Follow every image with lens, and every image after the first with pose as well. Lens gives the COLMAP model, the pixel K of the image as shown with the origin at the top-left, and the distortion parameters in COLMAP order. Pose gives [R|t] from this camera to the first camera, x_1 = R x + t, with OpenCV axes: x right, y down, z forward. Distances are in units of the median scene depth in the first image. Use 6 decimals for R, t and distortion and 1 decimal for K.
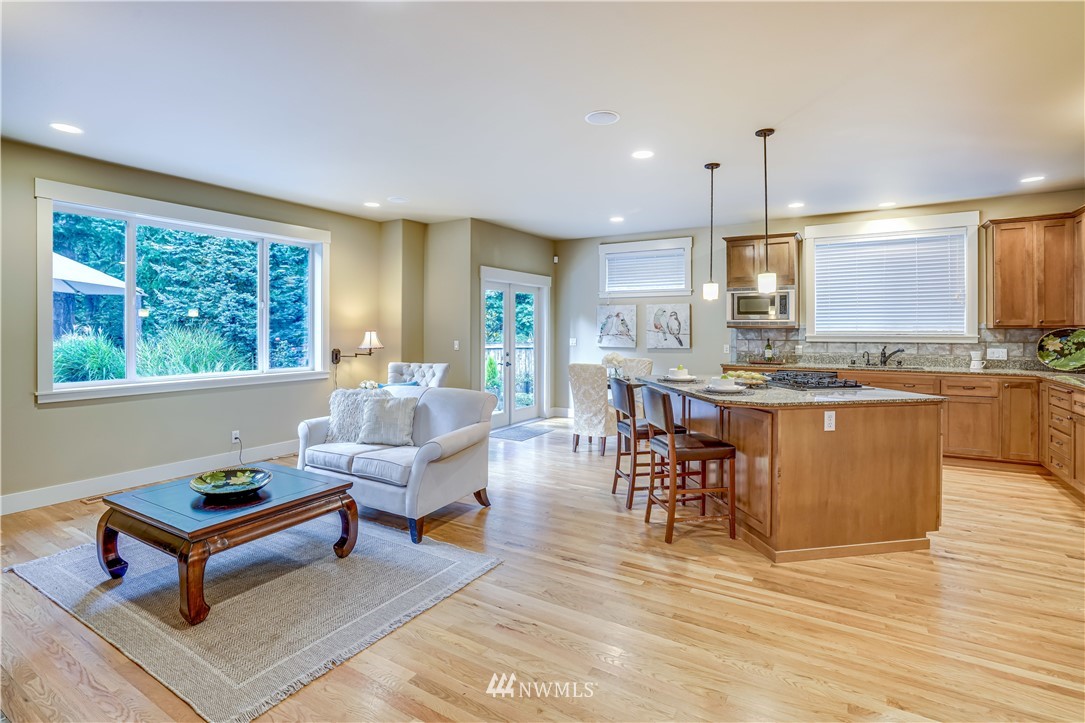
lens RADIAL K [[521.1, 0, 543.4], [0, 521.1, 331.9], [0, 0, 1]] dist [-0.045630, 0.019902]
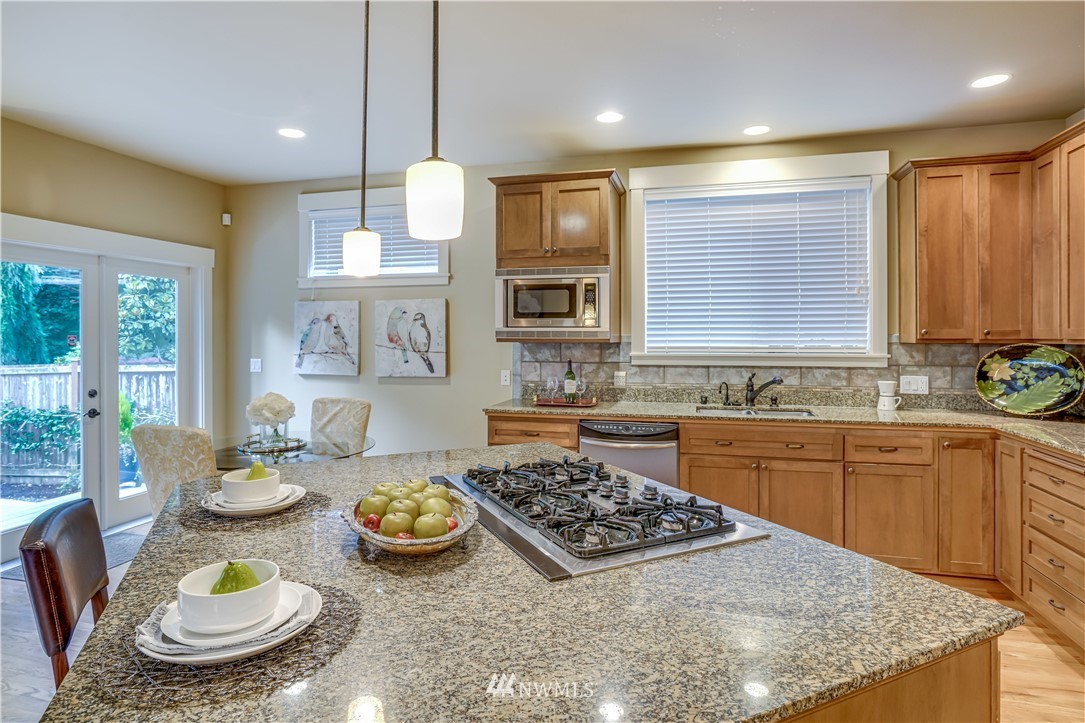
lens RADIAL K [[592.6, 0, 541.9], [0, 592.6, 335.1], [0, 0, 1]] dist [-0.044266, 0.030057]
pose [[0.960530, -0.000638, 0.278175, 0.253459], [0.002396, 0.999979, -0.005977, -0.012902], [-0.278165, 0.006407, 0.960512, 0.430089]]
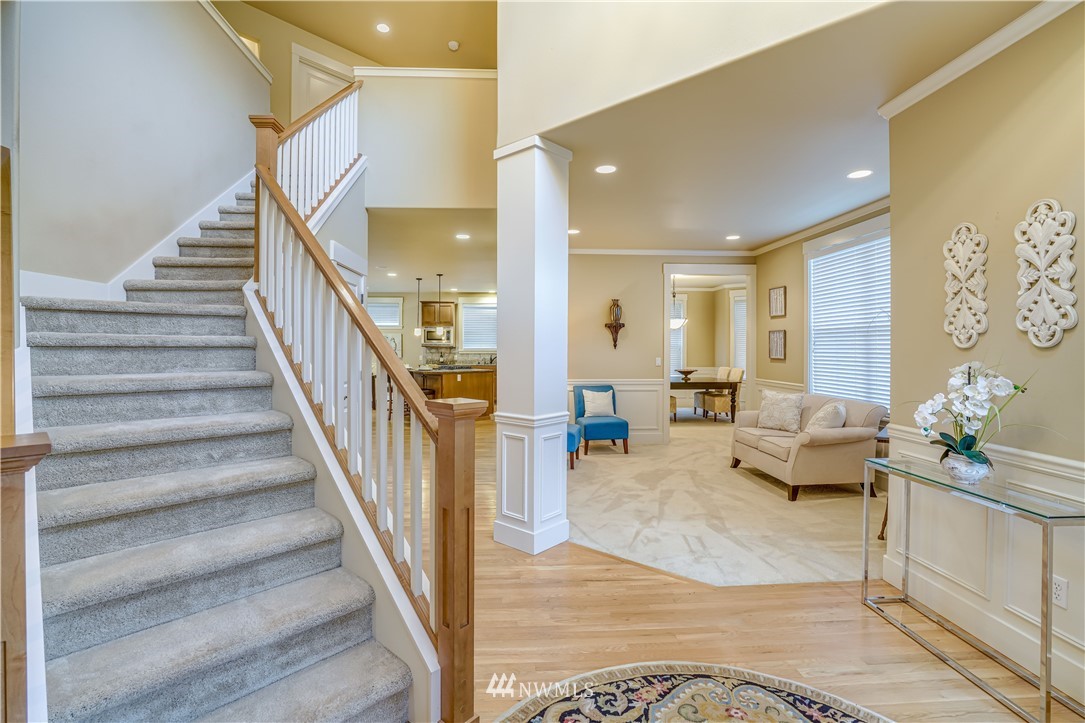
lens RADIAL K [[501.9, 0, 539.5], [0, 501.9, 352.9], [0, 0, 1]] dist [-0.030160, 0.000708]
pose [[0.827347, -0.003038, 0.561683, -0.394212], [-0.000892, 0.999977, 0.006722, 0.002666], [-0.561691, -0.006063, 0.827325, -0.946116]]
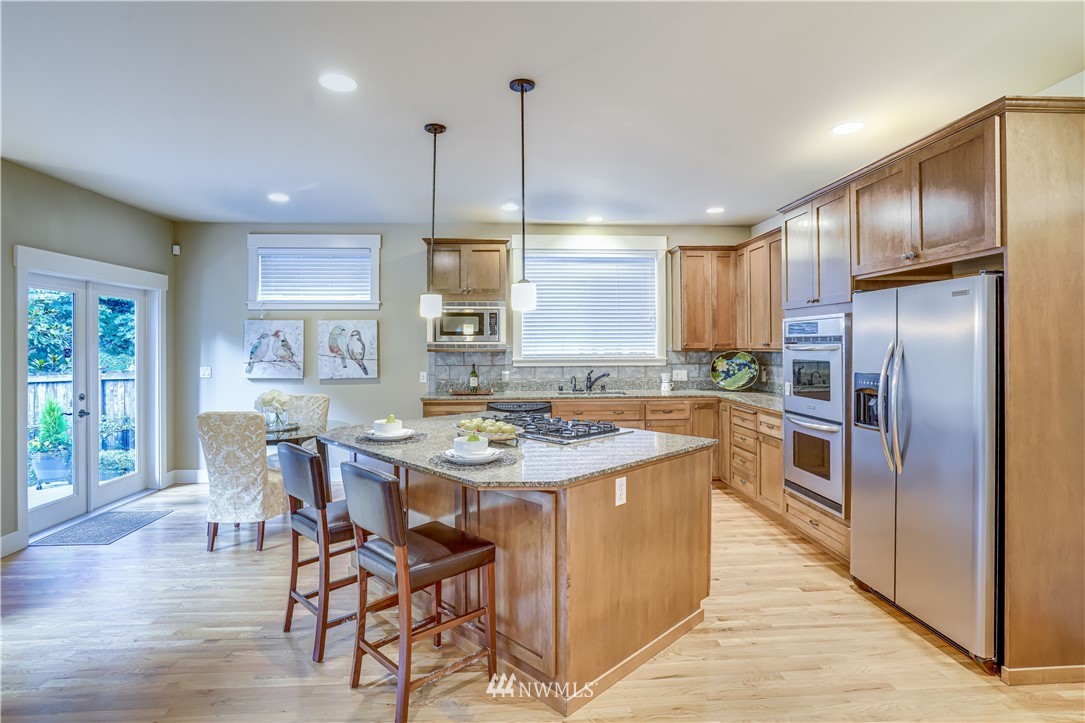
lens RADIAL K [[553.3, 0, 541.0], [0, 553.3, 340.4], [0, 0, 1]] dist [-0.059634, 0.028824]
pose [[0.817980, 0.001407, 0.575246, 0.010643], [0.006231, 0.999917, -0.011306, -0.016550], [-0.575214, 0.012832, 0.817903, 0.232658]]
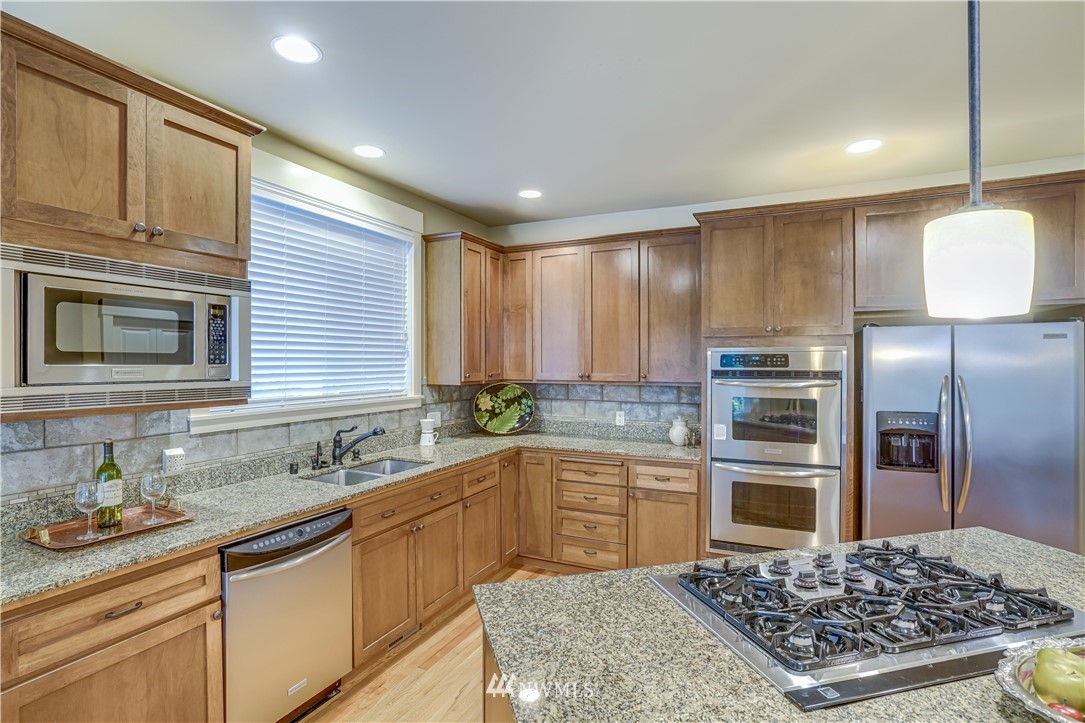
lens RADIAL K [[526.2, 0, 532.8], [0, 526.2, 363.4], [0, 0, 1]] dist [-0.033364, 0.000466]
pose [[-0.080866, -0.003709, 0.996718, 0.135584], [0.003838, 0.999985, 0.004032, -0.037467], [-0.996718, 0.004151, -0.080851, 0.886155]]
